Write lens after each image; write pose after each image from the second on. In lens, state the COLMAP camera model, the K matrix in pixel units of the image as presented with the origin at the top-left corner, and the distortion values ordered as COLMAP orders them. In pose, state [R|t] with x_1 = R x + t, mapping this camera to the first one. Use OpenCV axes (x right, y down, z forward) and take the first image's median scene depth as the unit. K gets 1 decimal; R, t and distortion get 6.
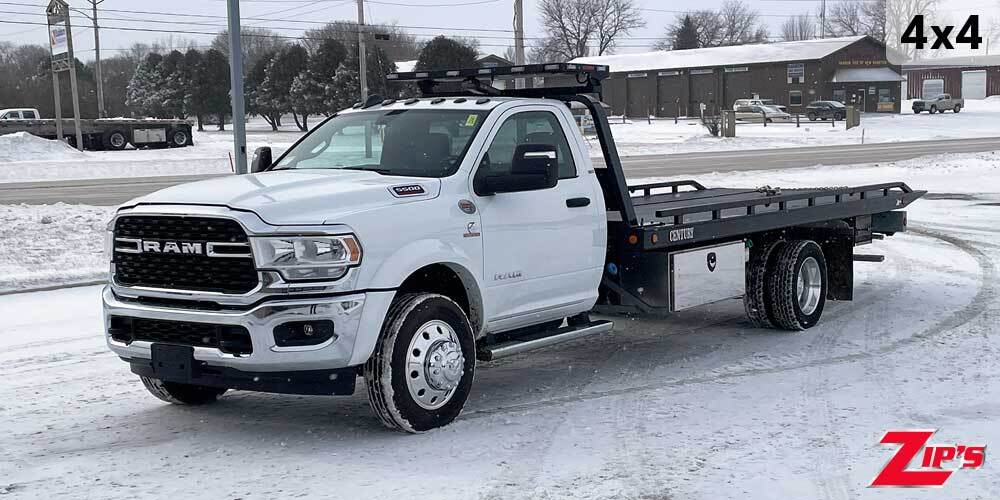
lens RADIAL K [[1327.4, 0, 535.6], [0, 1327.4, 279.2], [0, 0, 1]] dist [0.023158, 0.004066]
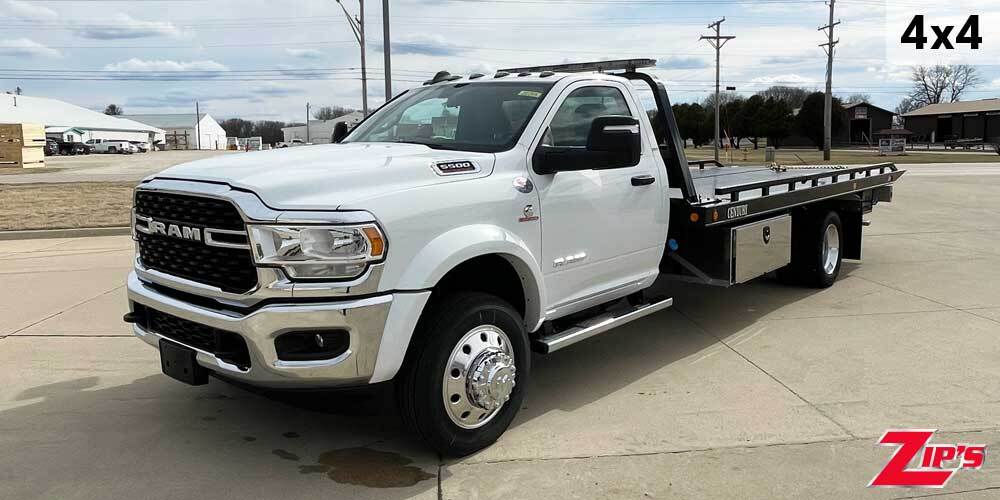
lens RADIAL K [[768.7, 0, 532.9], [0, 768.7, 226.5], [0, 0, 1]] dist [0.005414, 0.001835]
pose [[0.997269, 0.021947, -0.070522, -0.009459], [-0.020617, 0.999597, 0.019520, -0.040316], [0.070922, -0.018013, 0.997319, 0.516376]]
